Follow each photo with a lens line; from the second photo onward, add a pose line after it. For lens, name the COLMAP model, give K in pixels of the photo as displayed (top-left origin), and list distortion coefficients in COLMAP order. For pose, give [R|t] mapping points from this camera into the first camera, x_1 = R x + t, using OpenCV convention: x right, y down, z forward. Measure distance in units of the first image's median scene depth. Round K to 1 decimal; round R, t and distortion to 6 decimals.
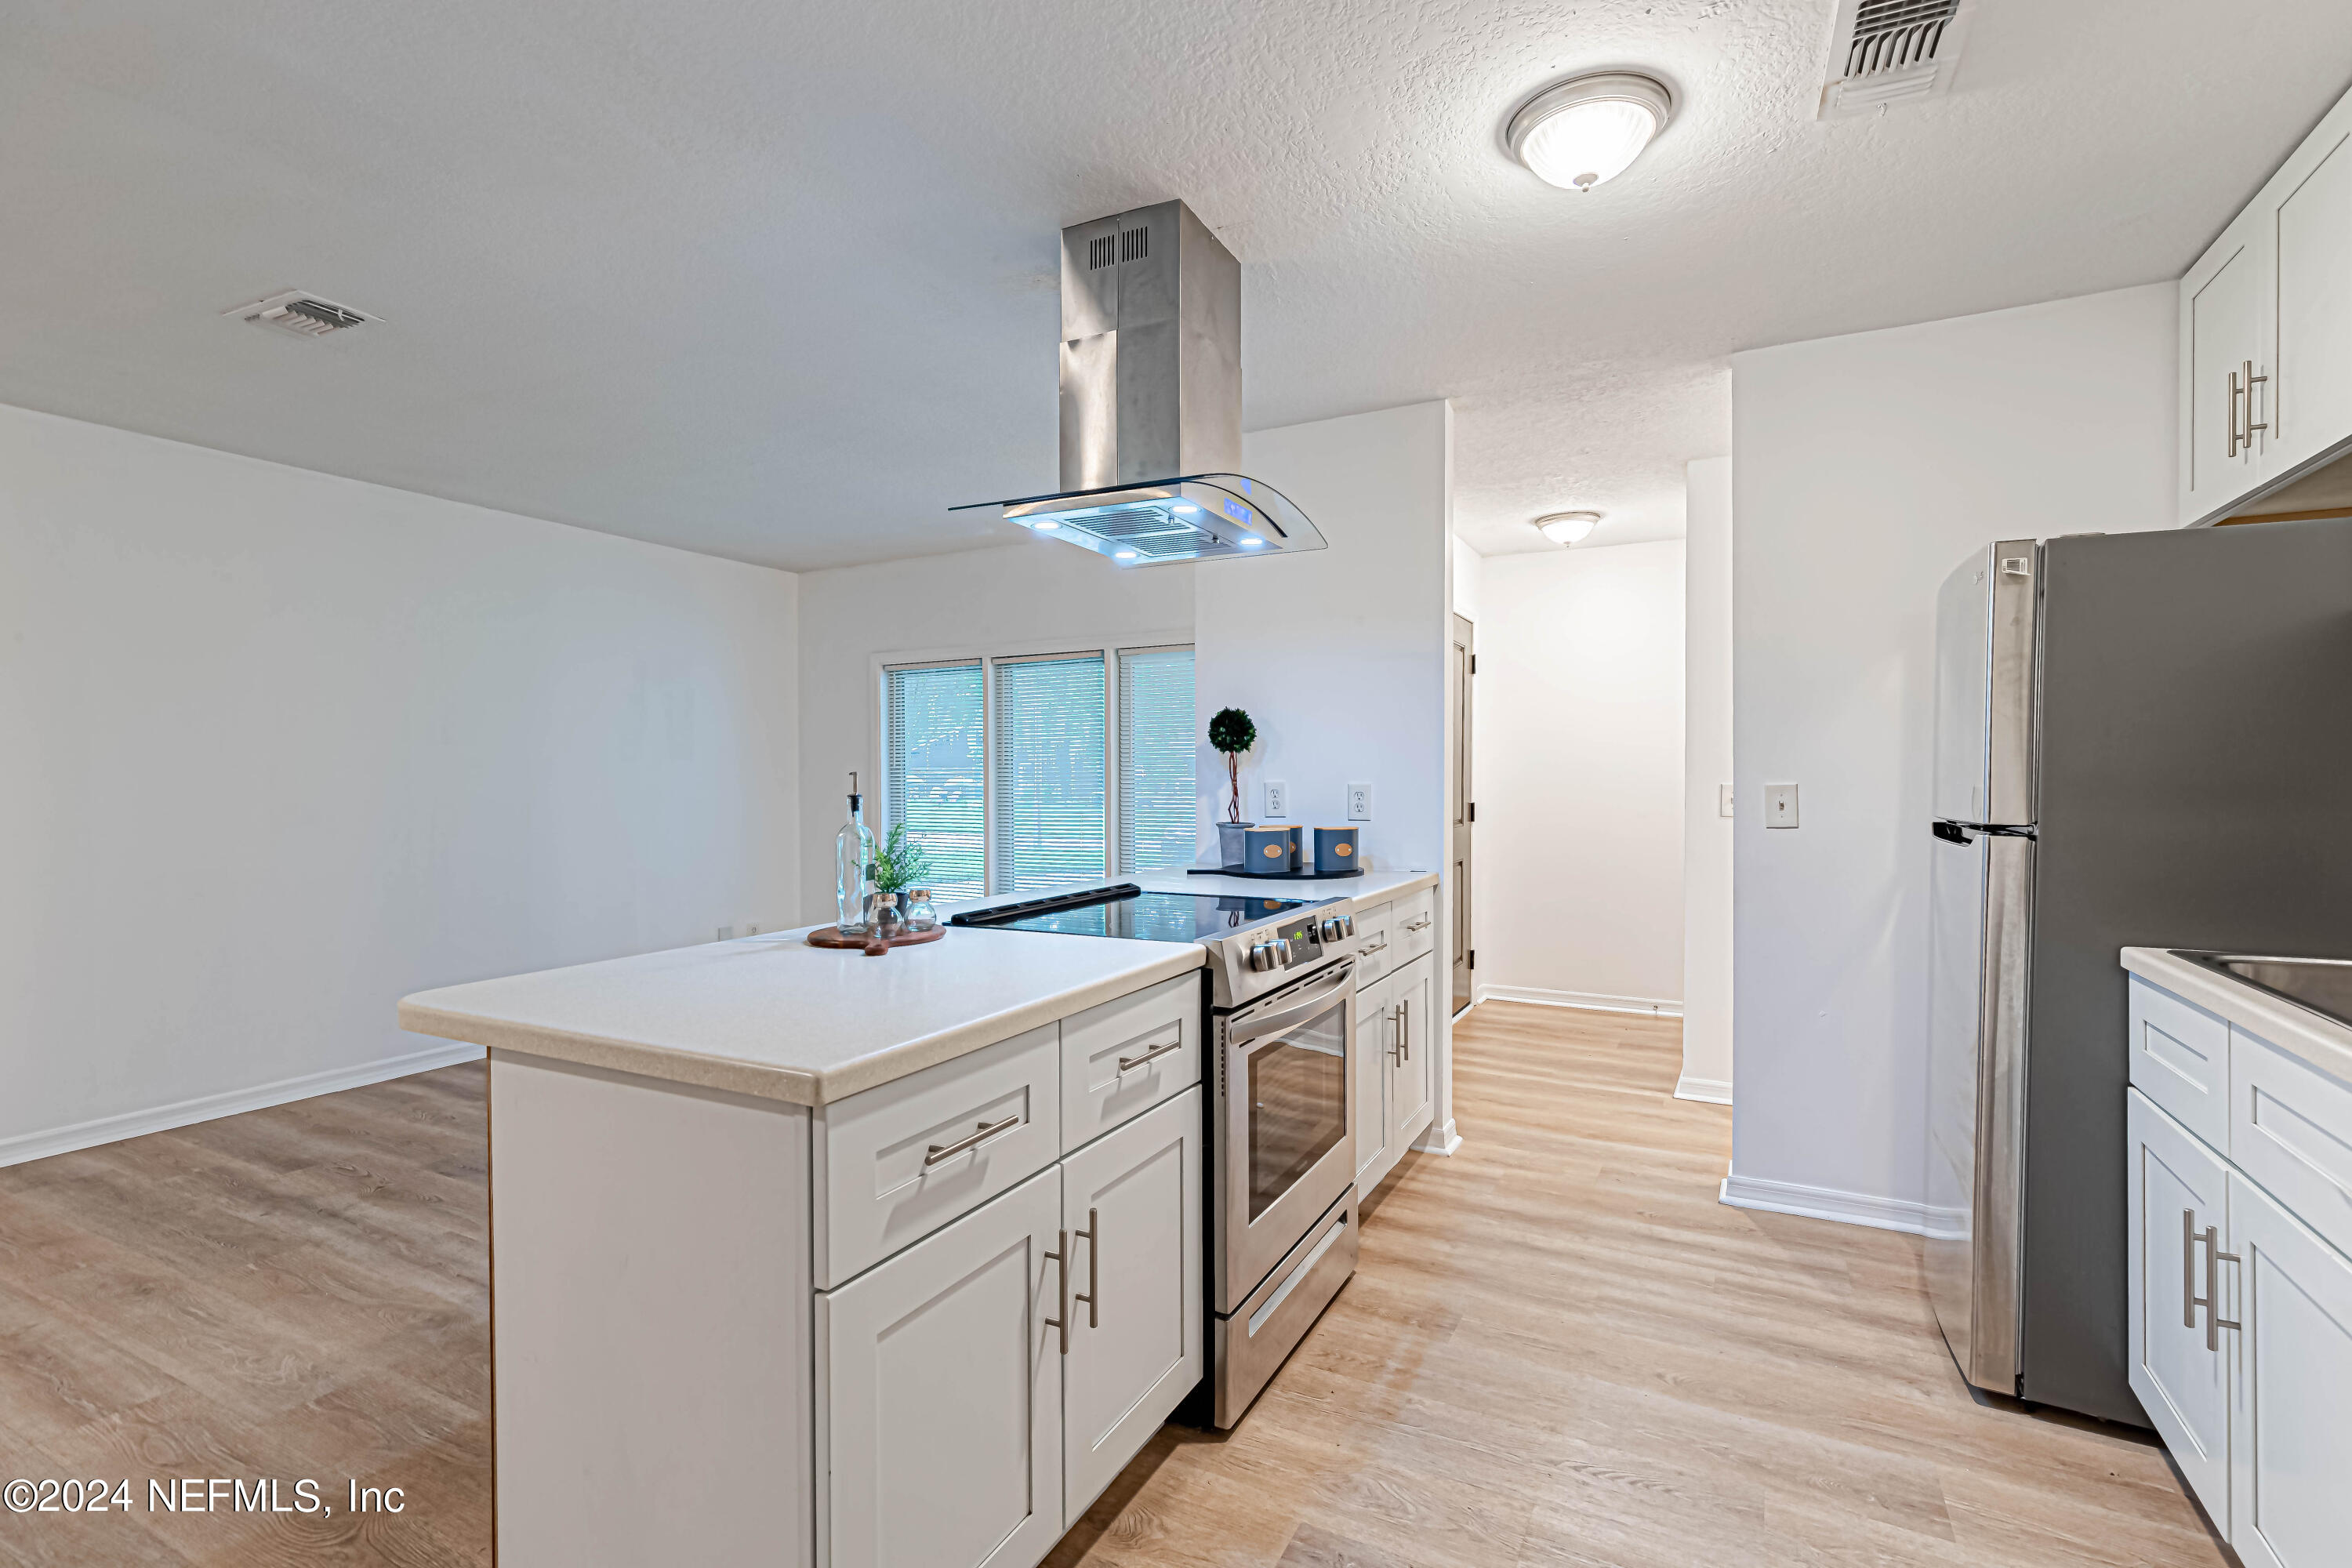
lens RADIAL K [[1074.9, 0, 1175.6], [0, 1074.9, 788.0], [0, 0, 1]] dist [0.011237, -0.002083]
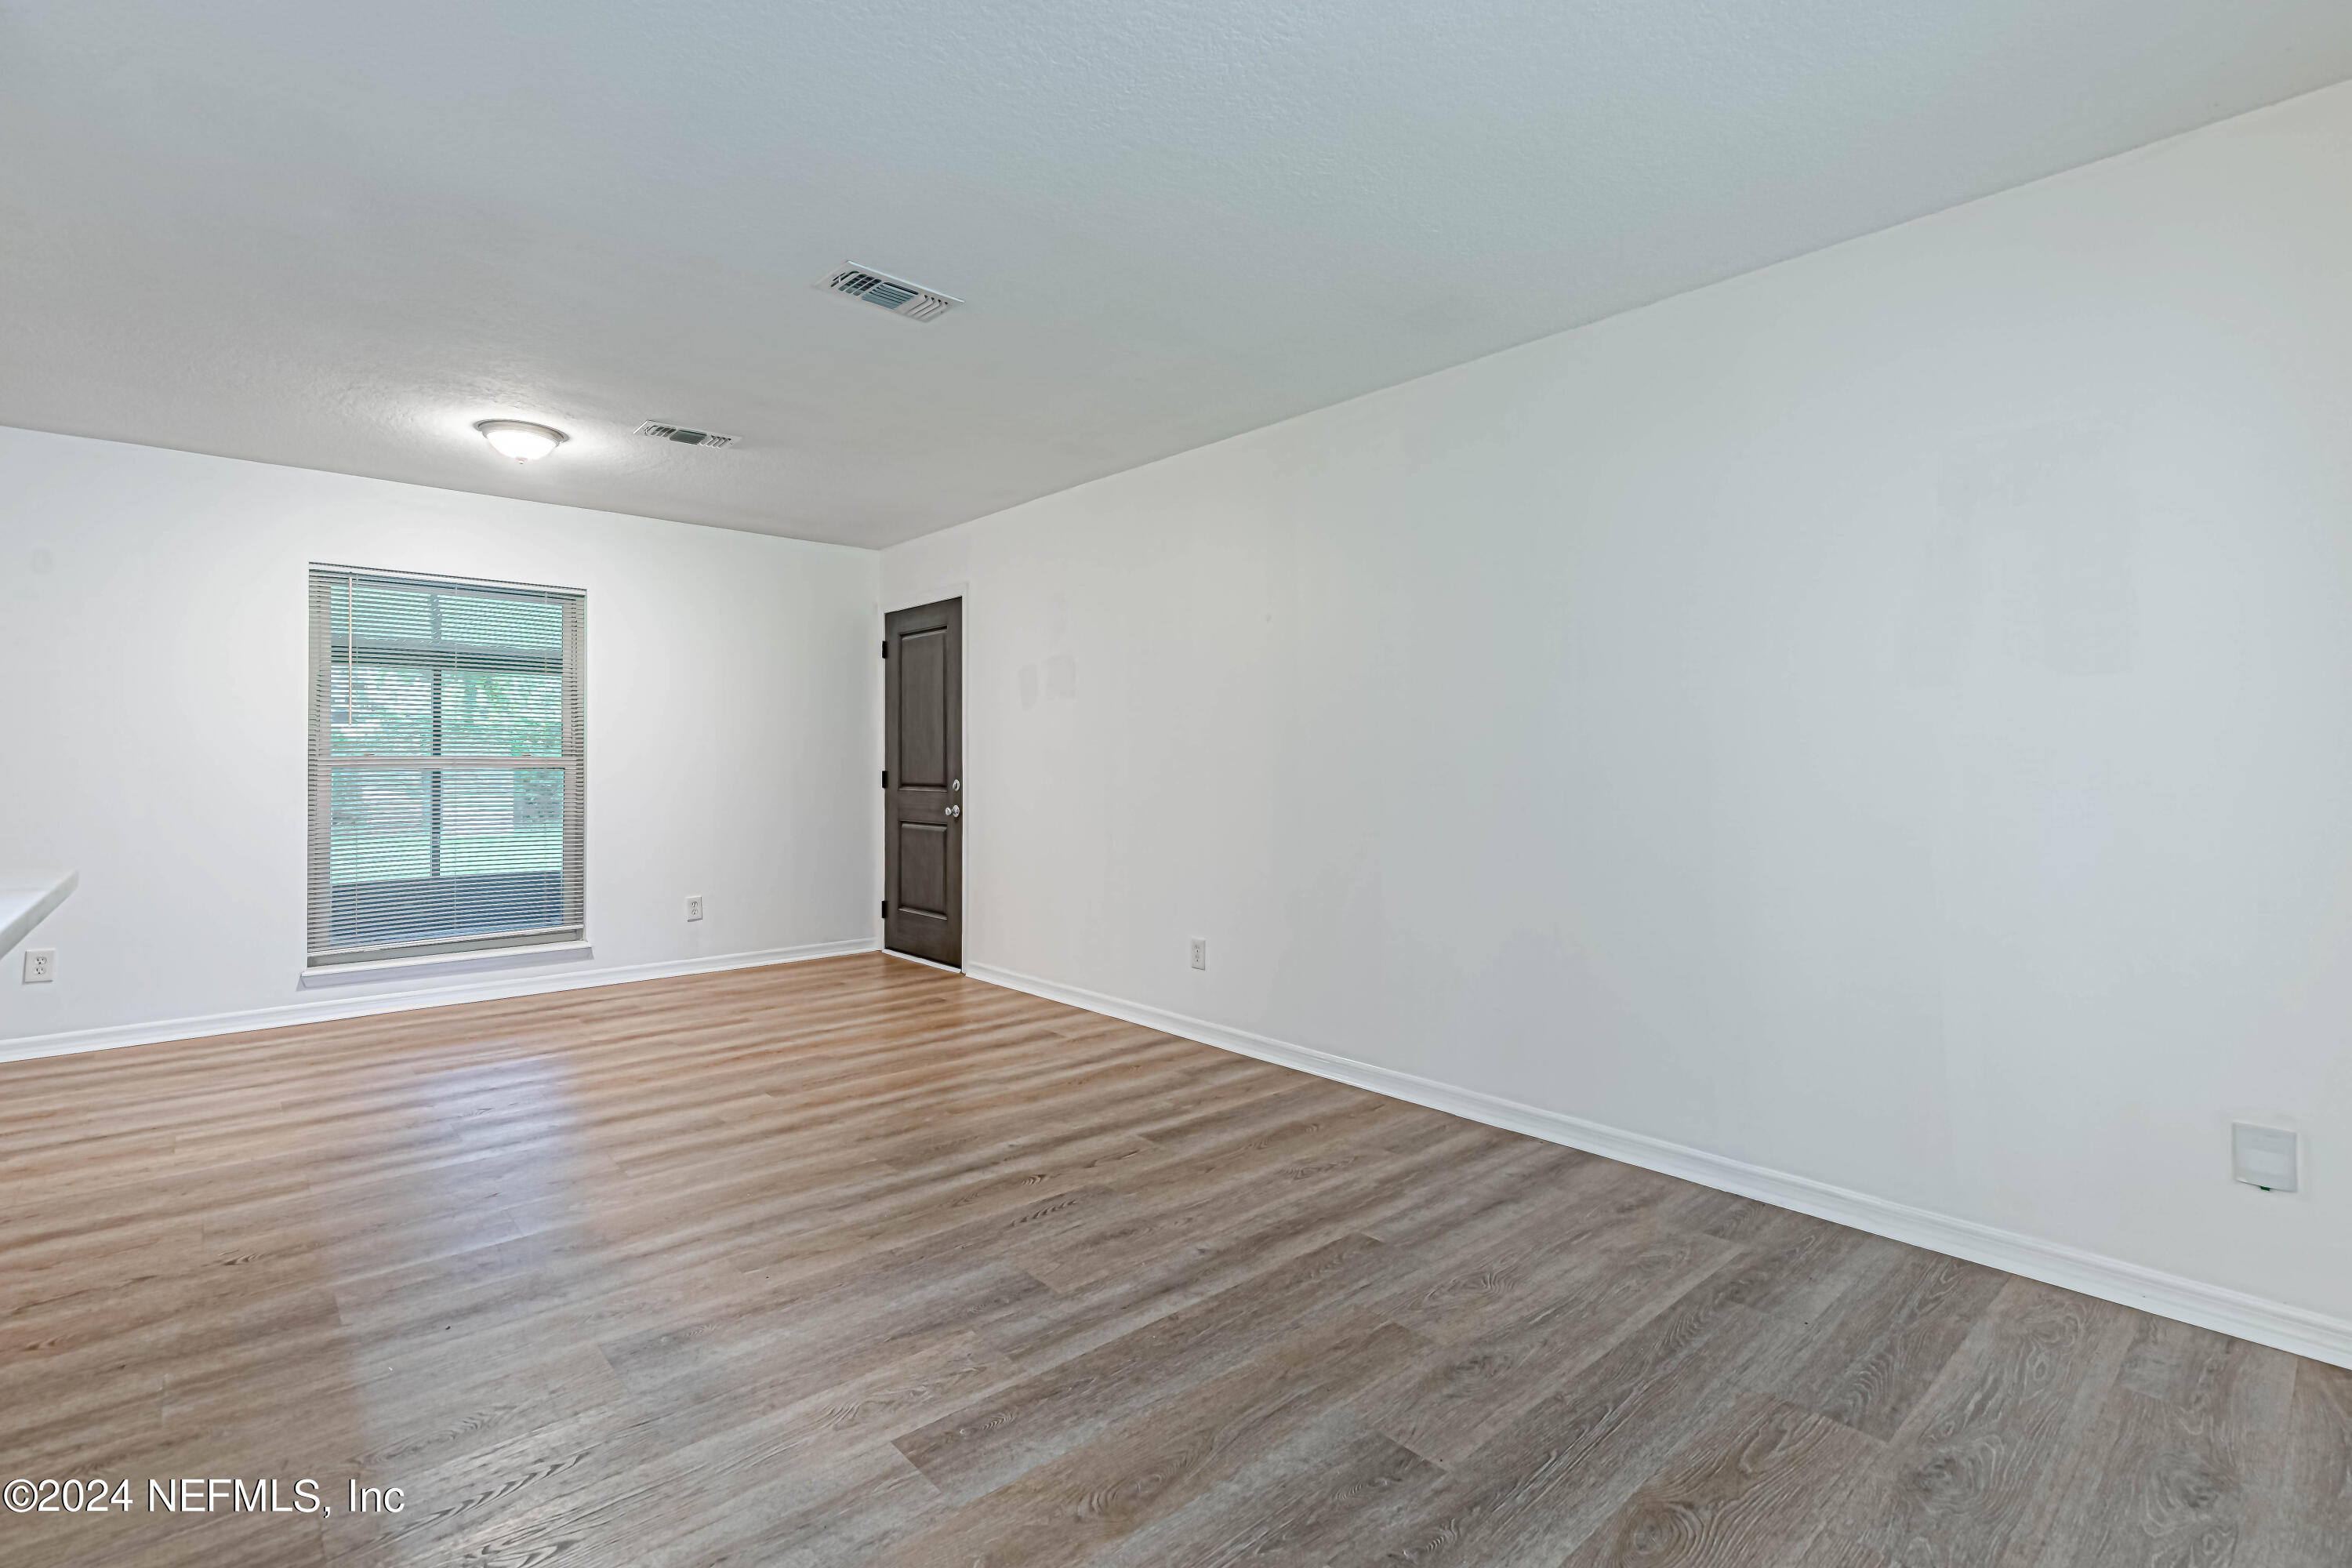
lens RADIAL K [[1074.9, 0, 1176.5], [0, 1074.9, 766.7], [0, 0, 1]] dist [0.011237, -0.002083]
pose [[-0.337471, 0.003709, -0.941329, 0.075296], [-0.007243, 0.999952, 0.006537, 0.020457], [0.941308, 0.009024, -0.337428, 1.430120]]
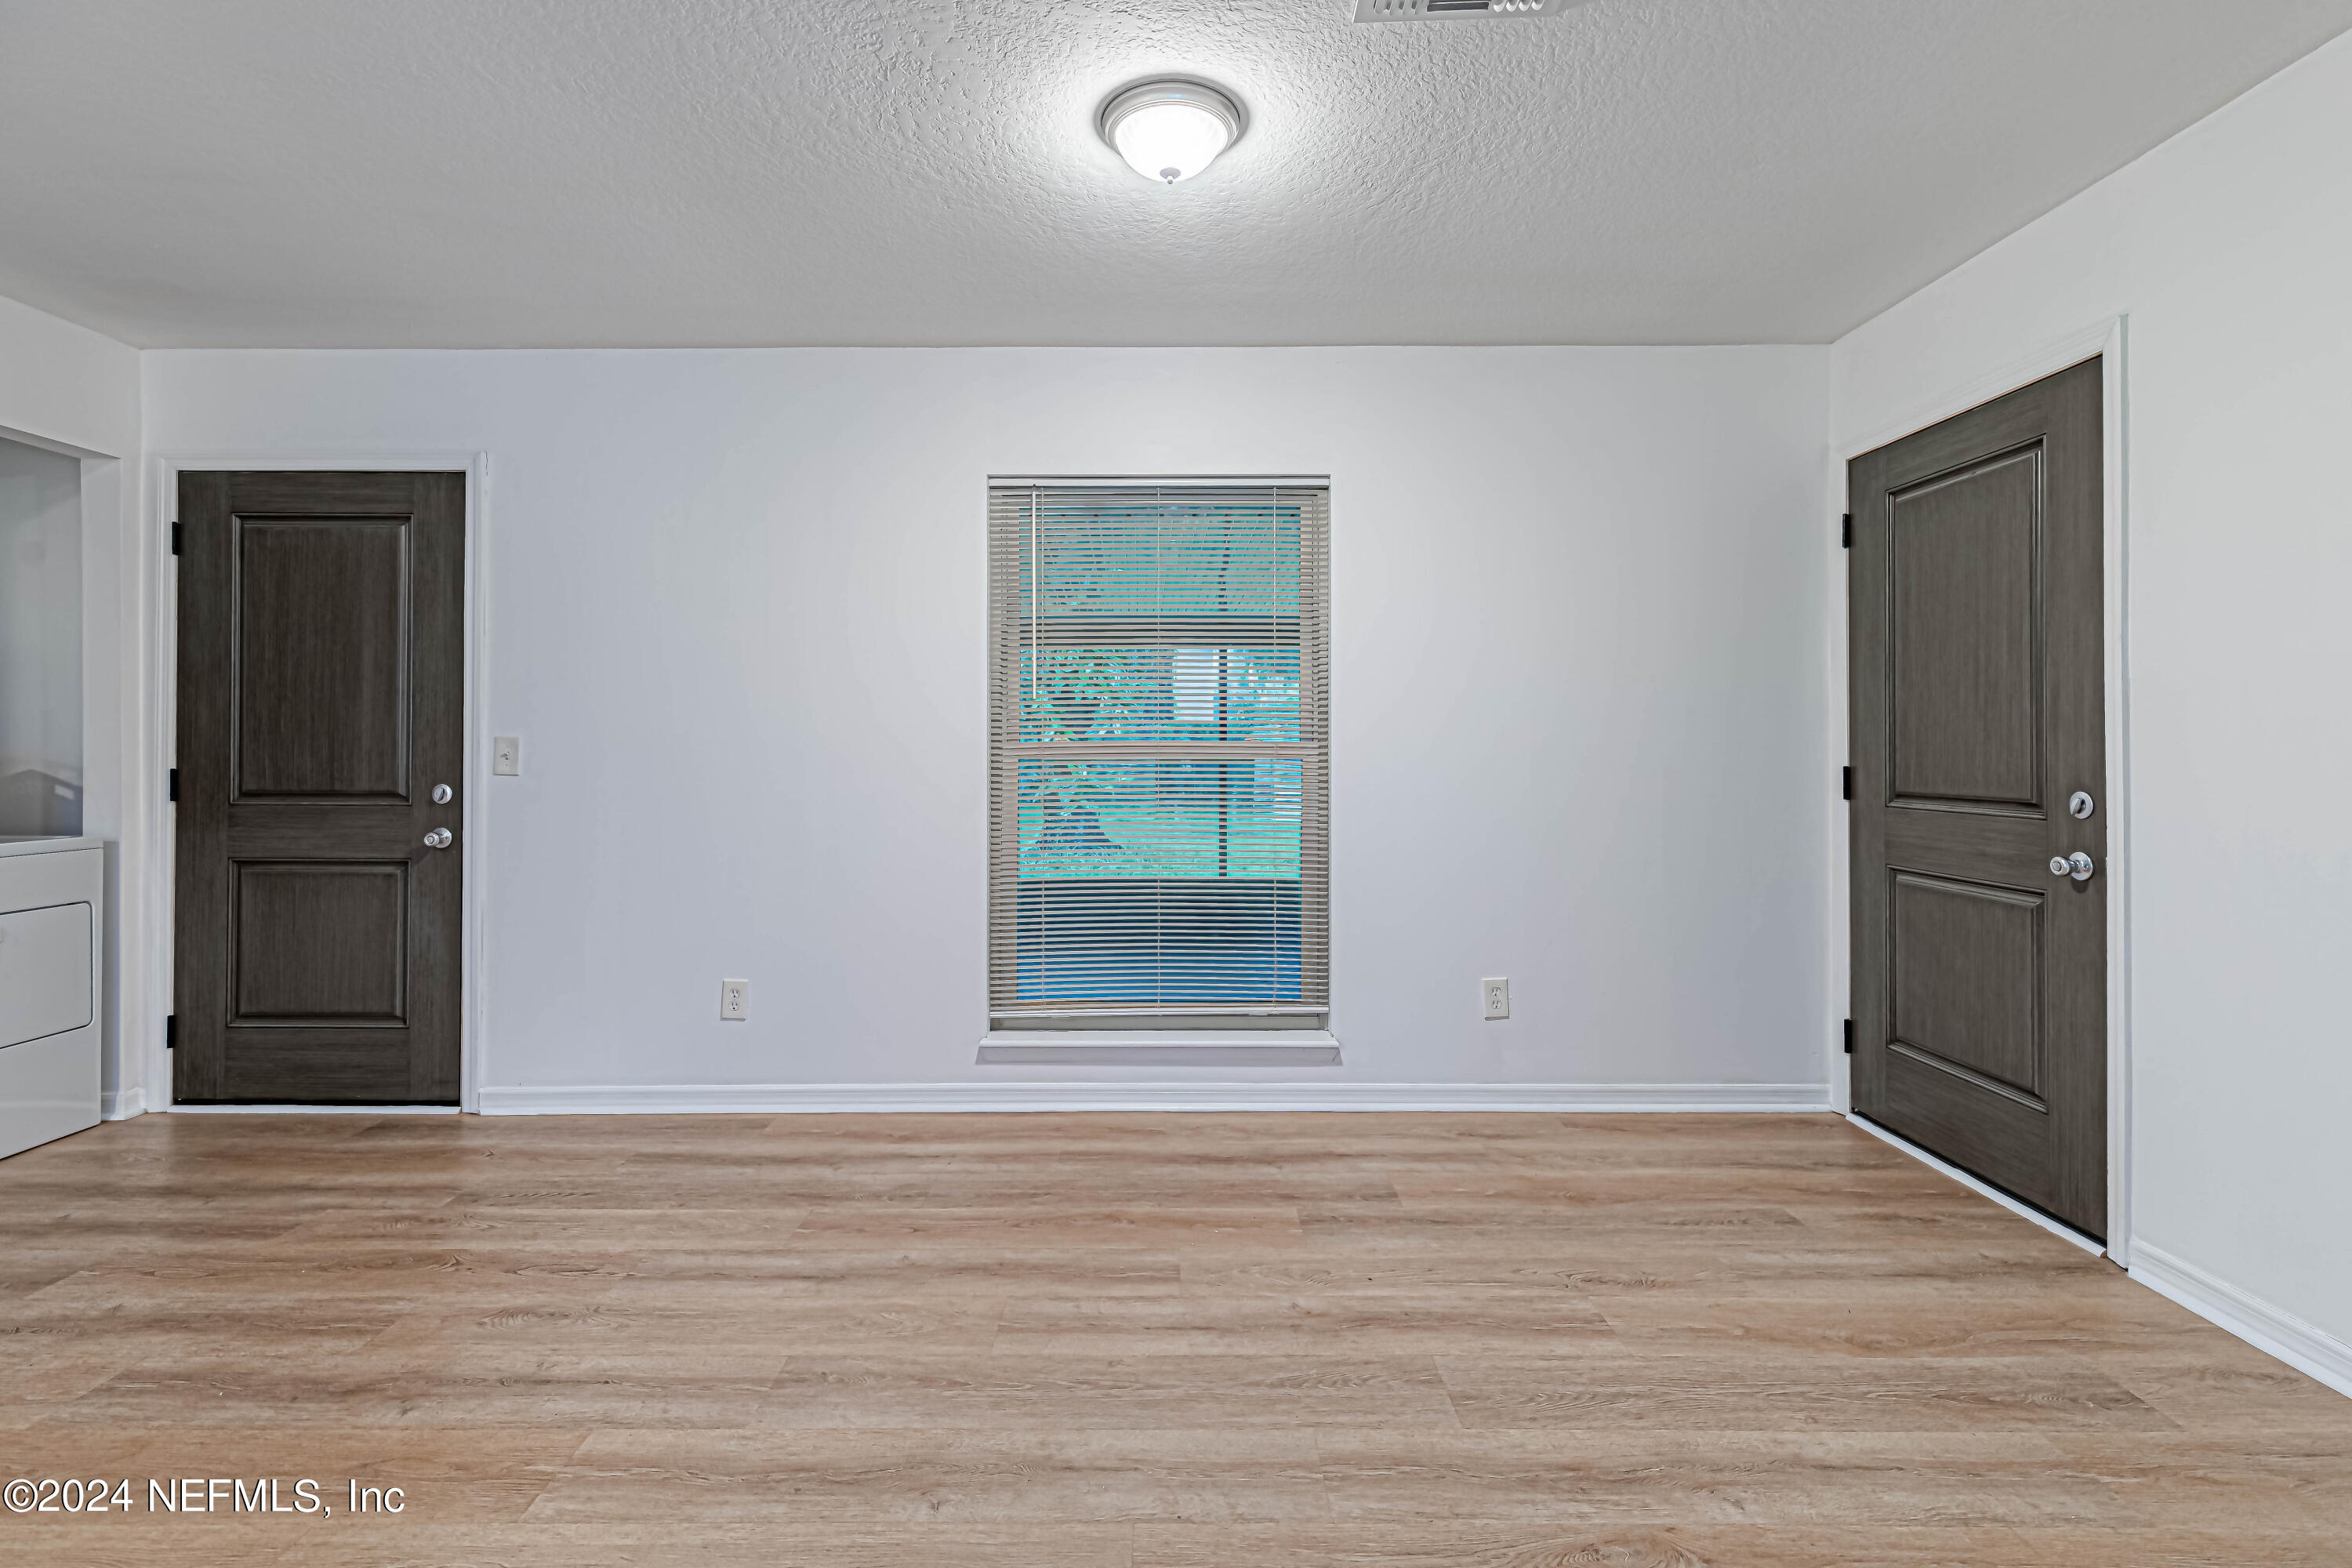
lens RADIAL K [[1074.9, 0, 1163.5], [0, 1074.9, 741.7], [0, 0, 1]] dist [0.011237, -0.002083]
pose [[-0.878092, -0.001819, -0.478489, -0.556575], [-0.002189, 0.999998, 0.000215, 0.022521], [0.478487, 0.001236, -0.878094, 0.836386]]
